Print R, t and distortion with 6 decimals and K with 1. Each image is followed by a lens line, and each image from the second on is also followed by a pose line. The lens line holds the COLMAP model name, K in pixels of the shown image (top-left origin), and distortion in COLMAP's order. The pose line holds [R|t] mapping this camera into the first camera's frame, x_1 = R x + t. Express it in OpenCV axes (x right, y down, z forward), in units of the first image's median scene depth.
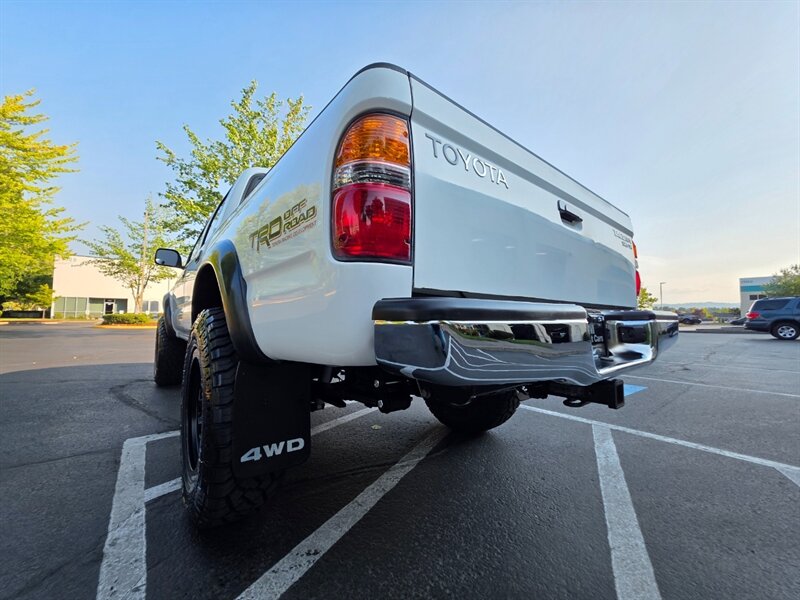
lens RADIAL K [[320.0, 0, 400.3], [0, 320.0, 300.7], [0, 0, 1]] dist [0.003138, -0.000044]
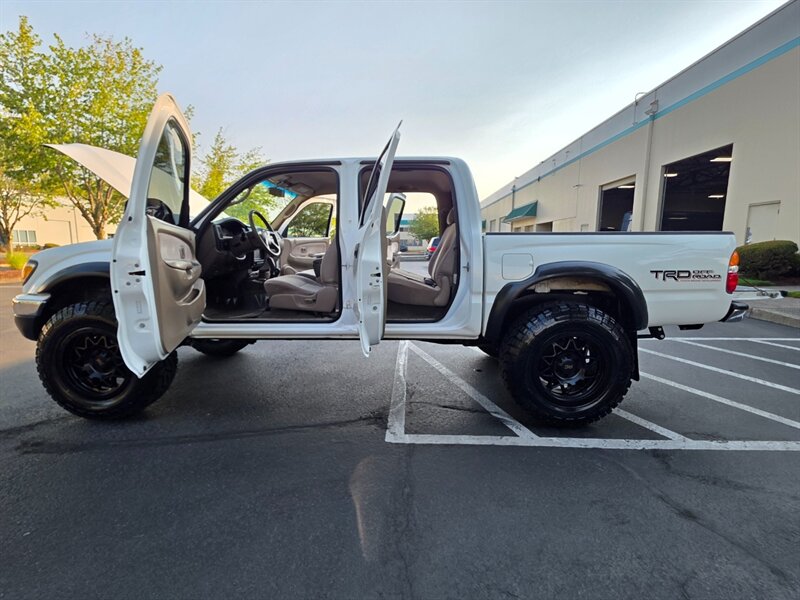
lens RADIAL K [[381.9, 0, 399.6], [0, 381.9, 296.0], [0, 0, 1]] dist [0.003450, 0.000998]
pose [[0.647823, -0.102115, 0.754916, -3.175002], [-0.043054, 0.984483, 0.170114, -0.365736], [-0.760573, -0.142706, 0.633375, 0.597058]]
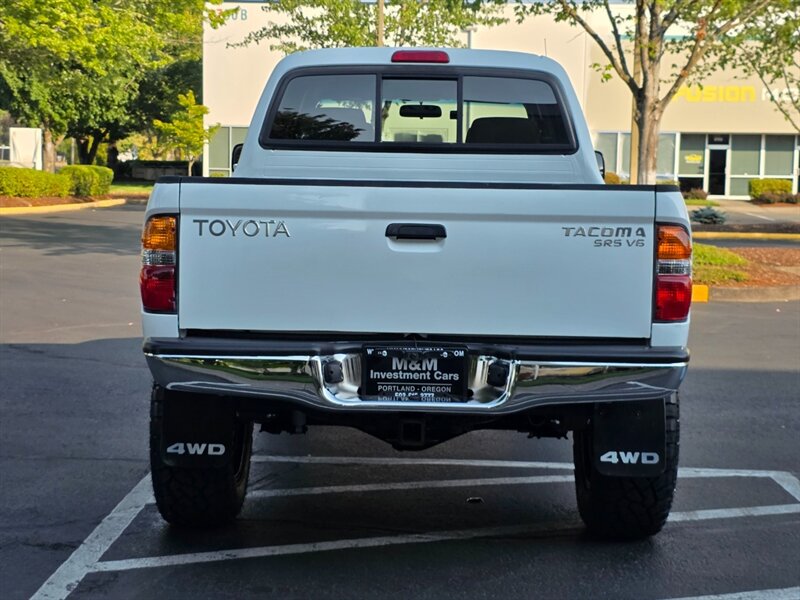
lens RADIAL K [[1412.2, 0, 400.0], [0, 1412.2, 300.0], [0, 0, 1]] dist [0.128963, -0.171303]
pose [[0.764725, 0.065309, -0.641039, 3.017487], [0.022468, 0.991543, 0.127822, -0.592094], [0.643965, -0.112152, 0.756790, -2.007142]]
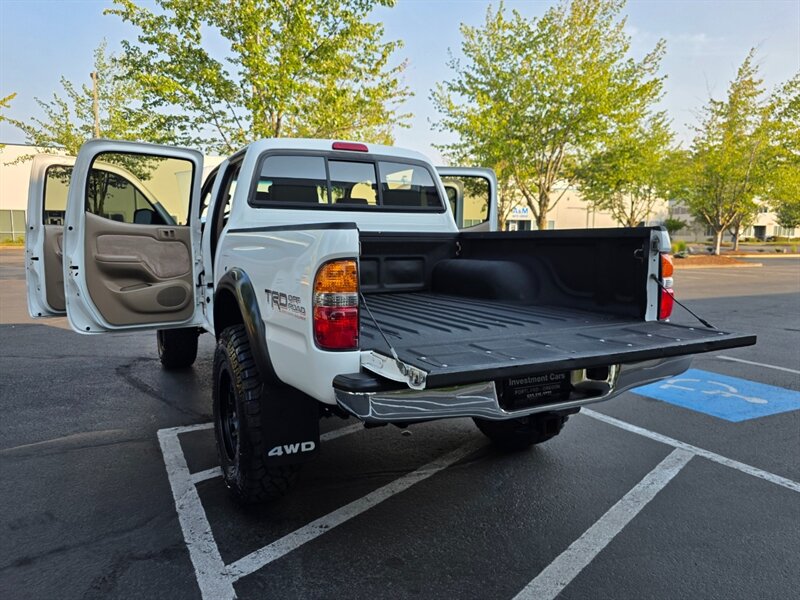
lens RADIAL K [[580.2, 0, 404.8], [0, 580.2, 309.5], [0, 0, 1]] dist [0.035282, -0.002524]
pose [[0.980471, 0.022182, -0.195408, 0.491216], [0.013348, 0.983821, 0.178657, -0.493887], [0.196210, -0.177777, 0.964312, -1.058268]]
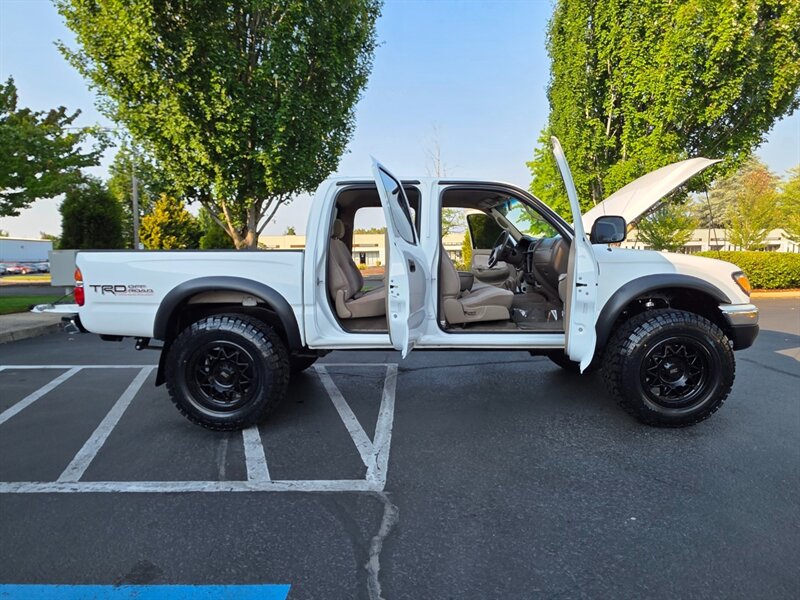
lens RADIAL K [[463.2, 0, 400.0], [0, 463.2, 300.0], [0, 0, 1]] dist [0.001224, 0.000586]
pose [[-0.641097, 0.065956, -0.764620, 2.073717], [0.050264, 0.997770, 0.043923, -0.081676], [0.765812, -0.010274, -0.642983, 5.138692]]
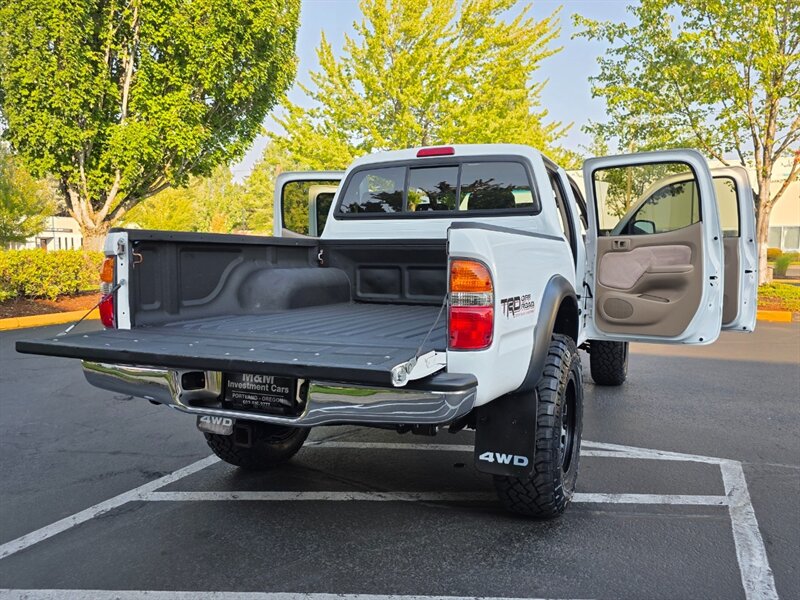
lens RADIAL K [[638.5, 0, 407.0], [0, 638.5, 309.0], [0, 0, 1]] dist [0.039703, -0.007513]
pose [[0.460610, 0.072789, -0.884613, 2.653876], [0.050766, 0.992840, 0.108128, -0.346903], [0.886150, -0.094713, 0.453617, 0.451827]]
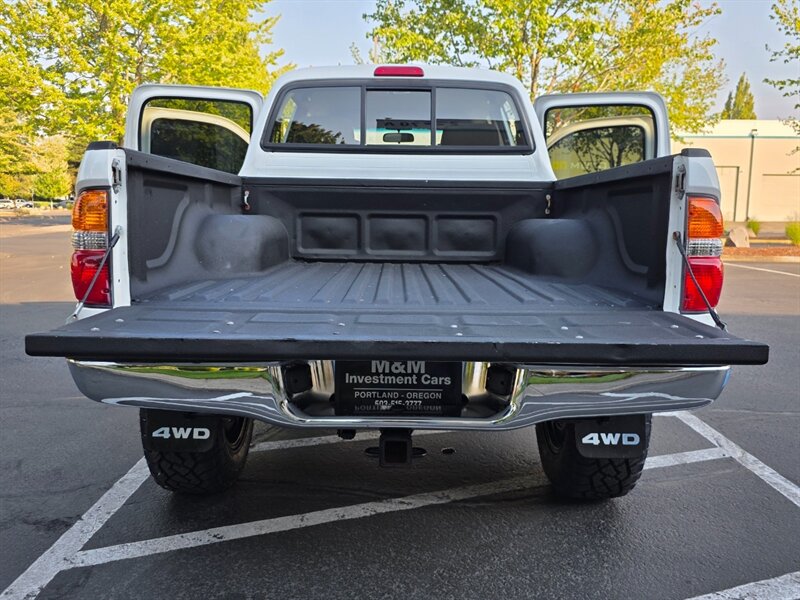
lens RADIAL K [[692.7, 0, 397.6], [0, 692.7, 299.5], [0, 0, 1]] dist [0.032558, -0.007384]
pose [[0.775208, 0.084494, -0.626029, 1.543641], [0.027959, 0.985454, 0.167628, -0.335683], [0.631087, -0.147450, 0.761570, -0.241465]]
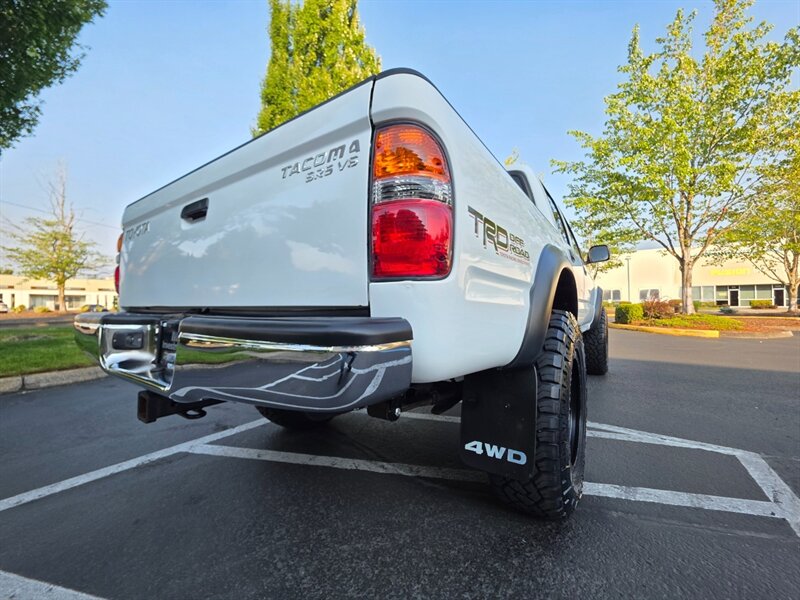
lens RADIAL K [[320.0, 0, 400.3], [0, 320.0, 300.7], [0, 0, 1]] dist [0.003138, -0.000044]
pose [[0.274899, -0.022641, -0.961207, 1.586923], [0.058937, 0.998239, -0.006657, 0.027908], [0.959665, -0.054821, 0.275749, 1.303791]]
